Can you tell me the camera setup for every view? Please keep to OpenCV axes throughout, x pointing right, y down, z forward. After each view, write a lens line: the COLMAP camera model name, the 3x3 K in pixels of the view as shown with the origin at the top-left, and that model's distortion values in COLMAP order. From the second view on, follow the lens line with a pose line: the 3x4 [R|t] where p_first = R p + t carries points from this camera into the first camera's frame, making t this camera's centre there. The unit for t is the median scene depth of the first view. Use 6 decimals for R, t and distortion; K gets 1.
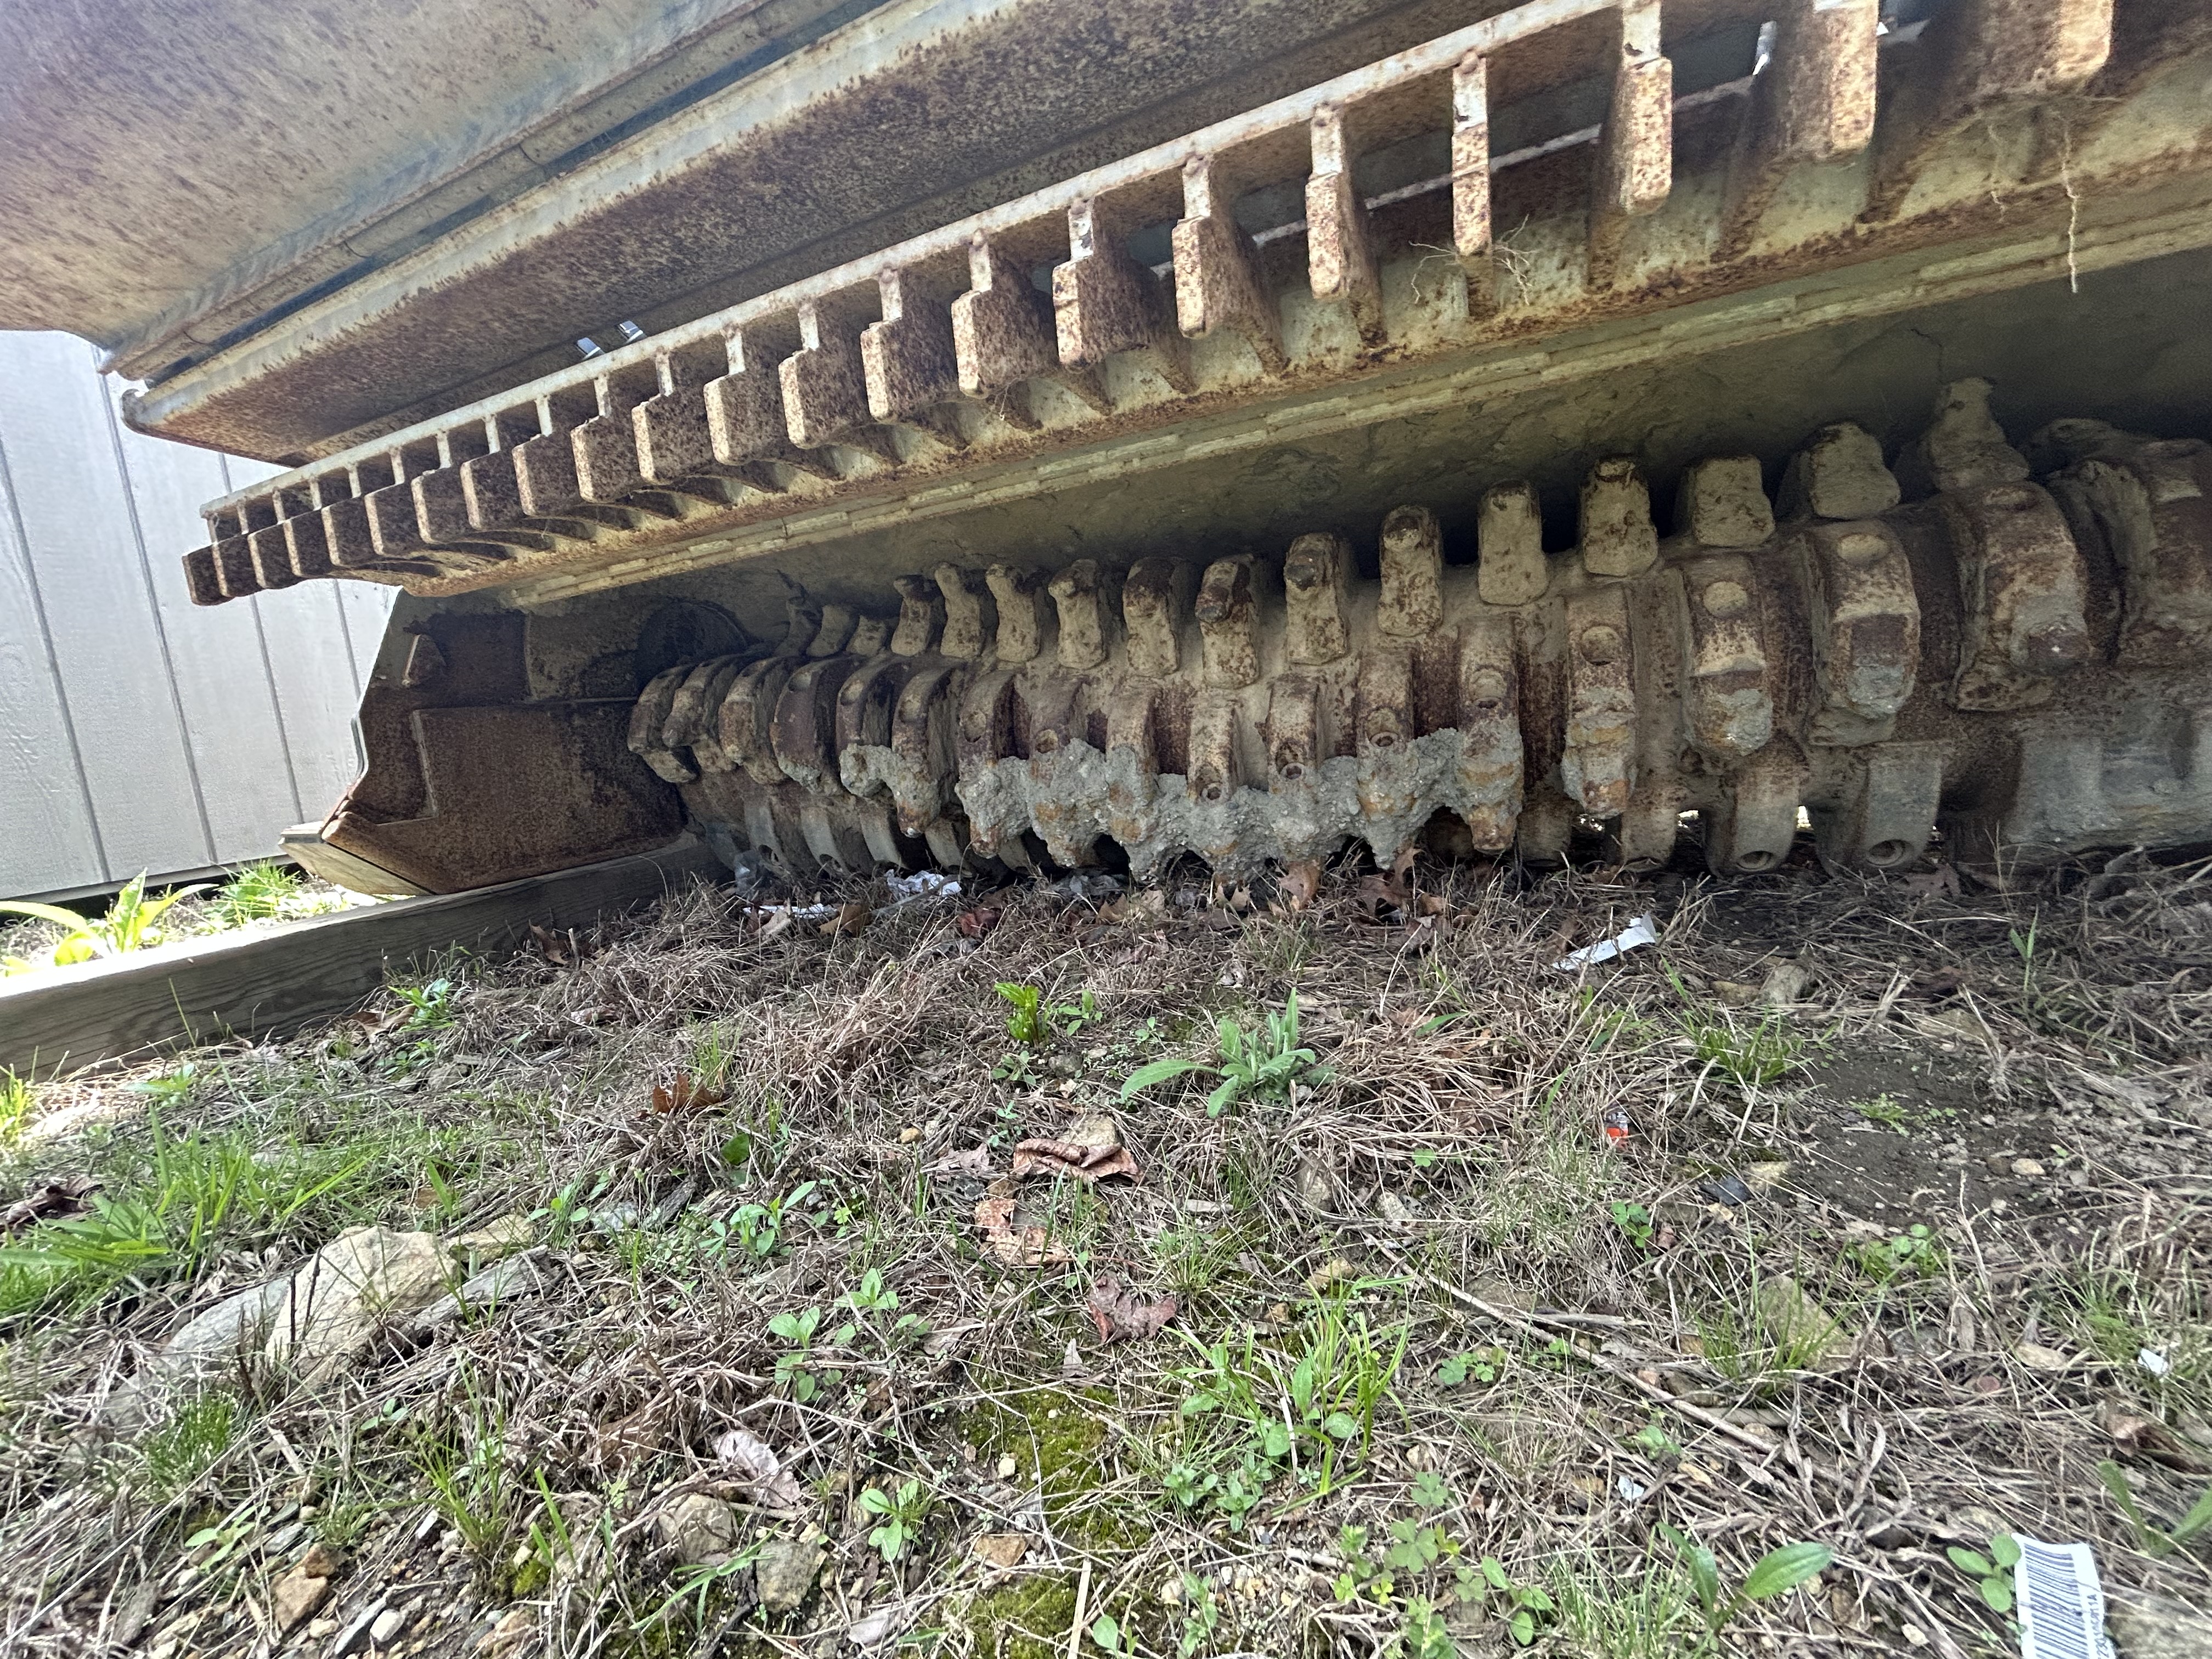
lens RADIAL K [[899.0, 0, 1109.1], [0, 899.0, 833.0], [0, 0, 1]] dist [0.002085, 0.000658]
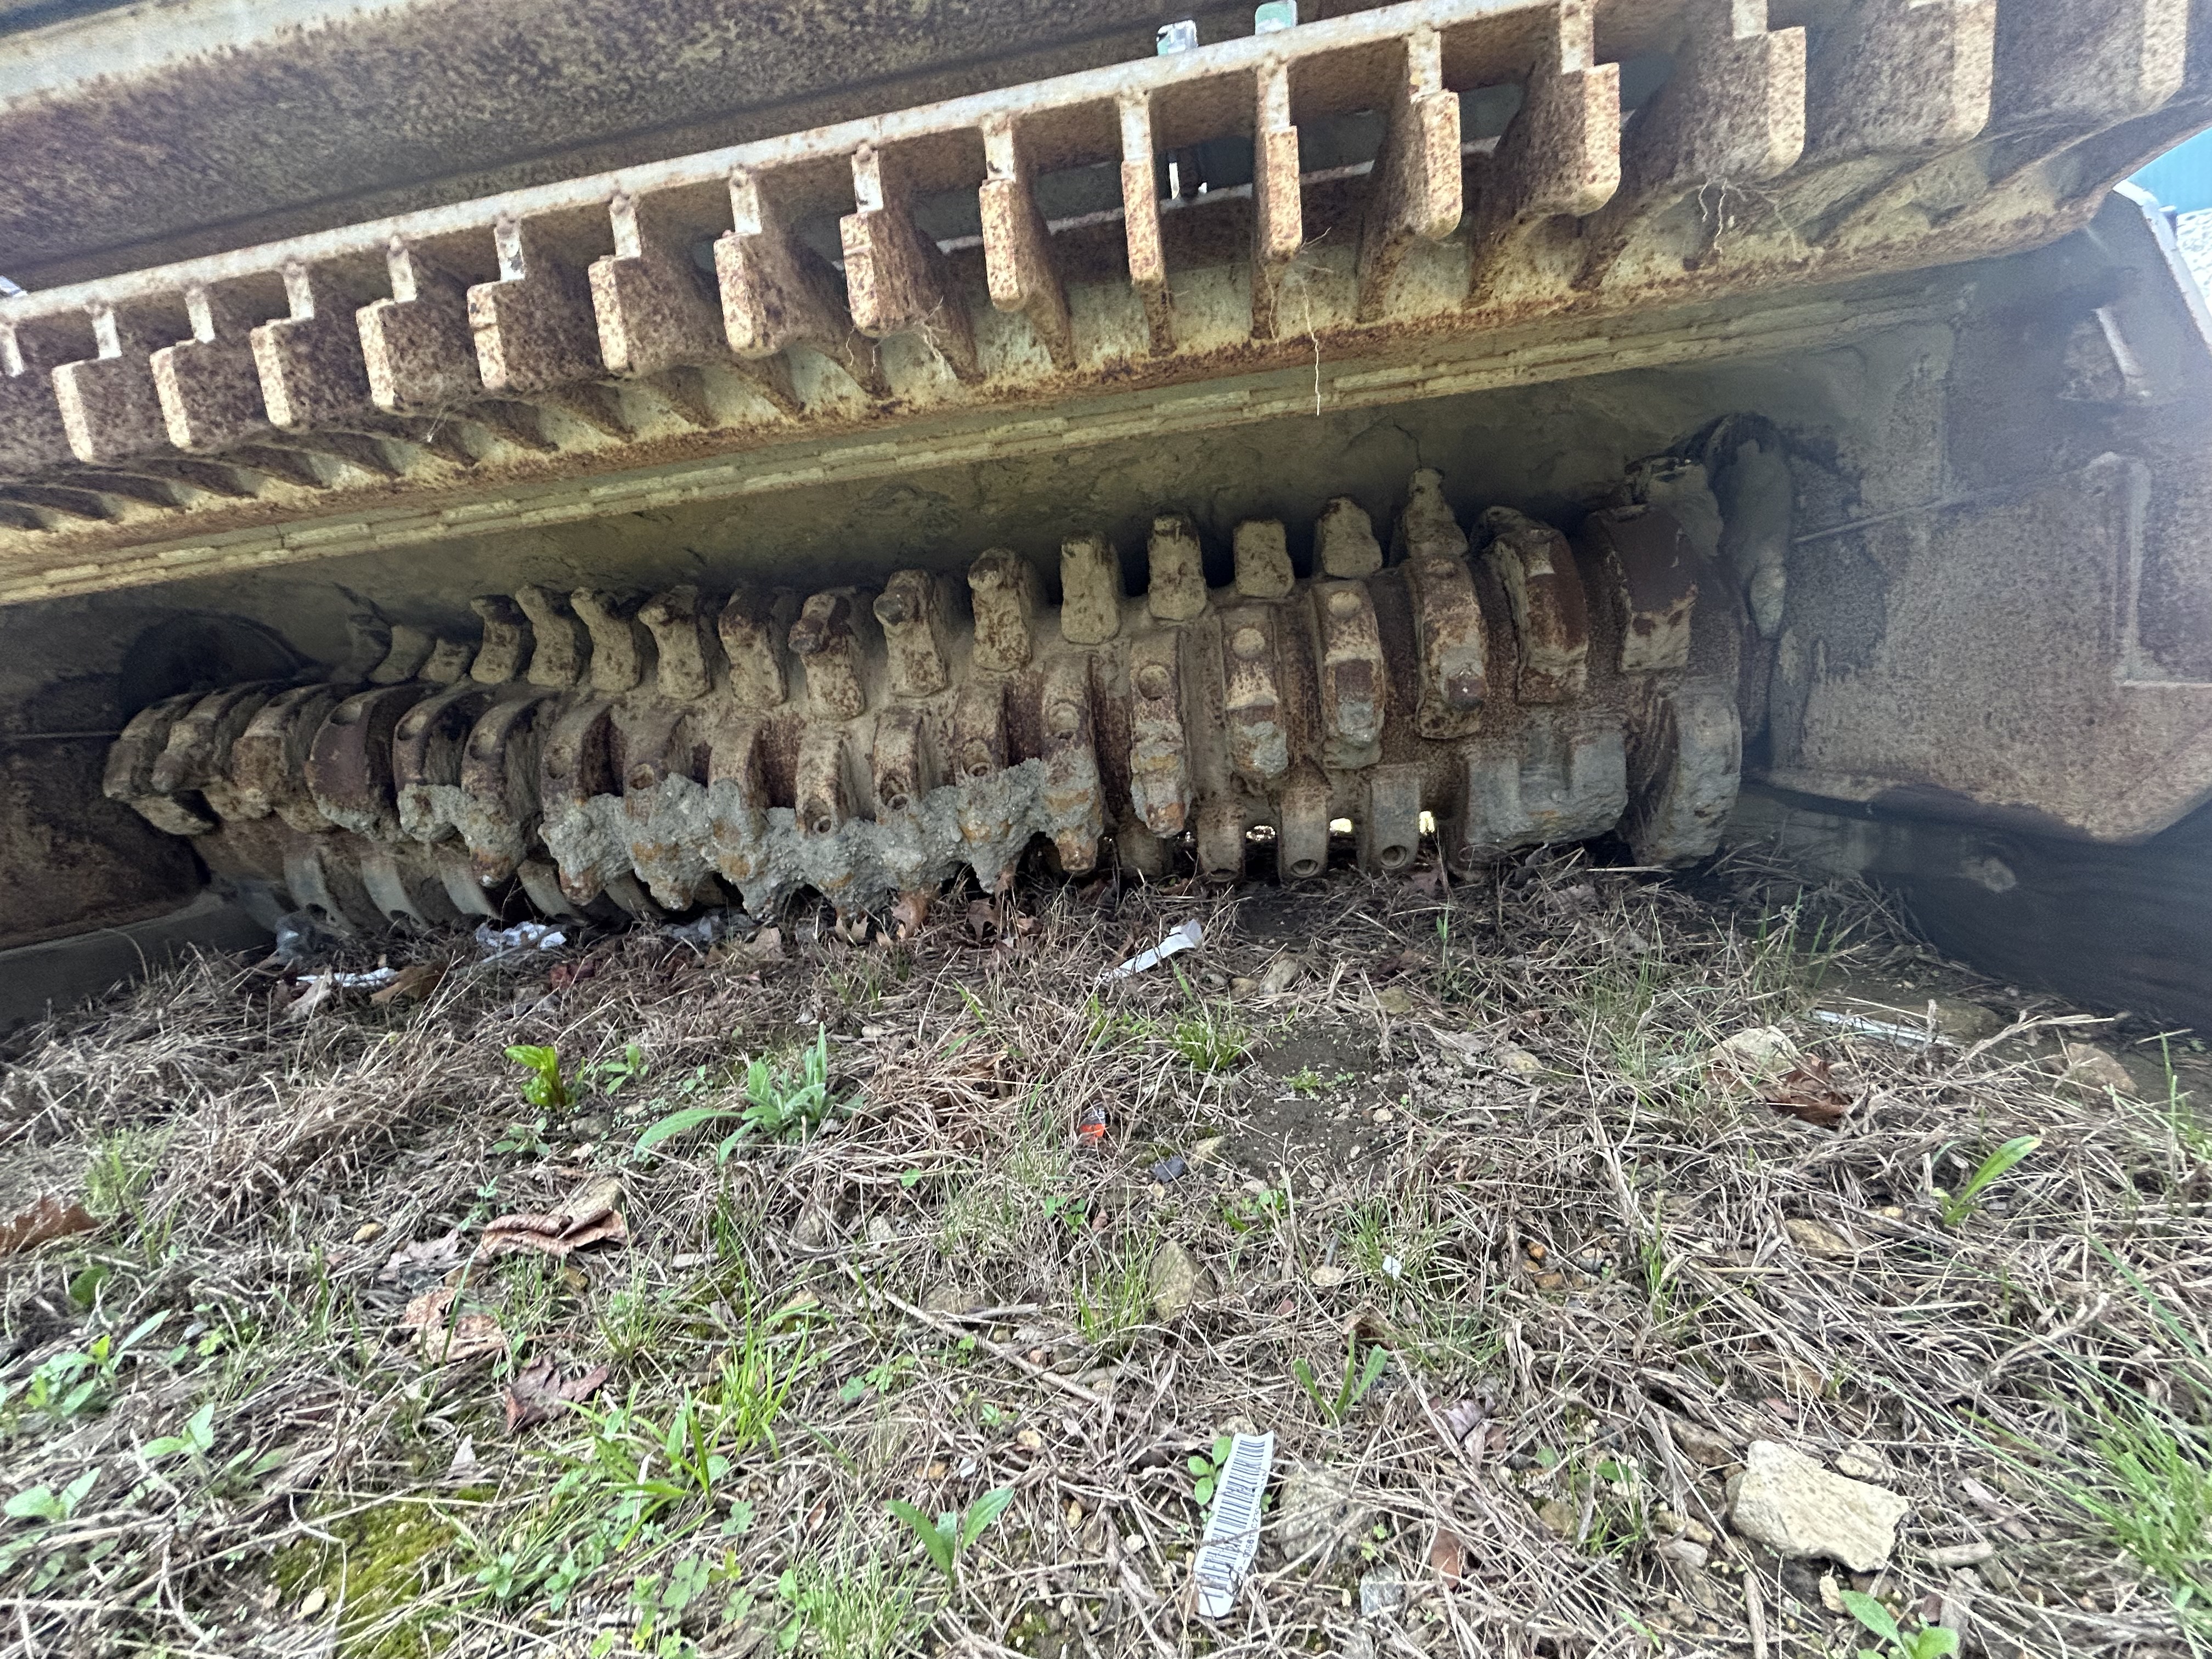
lens RADIAL K [[899.0, 0, 1097.3], [0, 899.0, 832.3], [0, 0, 1]] dist [0.002085, 0.000658]
pose [[0.960655, -0.038430, 0.275072, 0.215924], [0.046028, 0.998715, -0.021218, -0.004077], [-0.273903, 0.033044, 0.961190, -0.053662]]
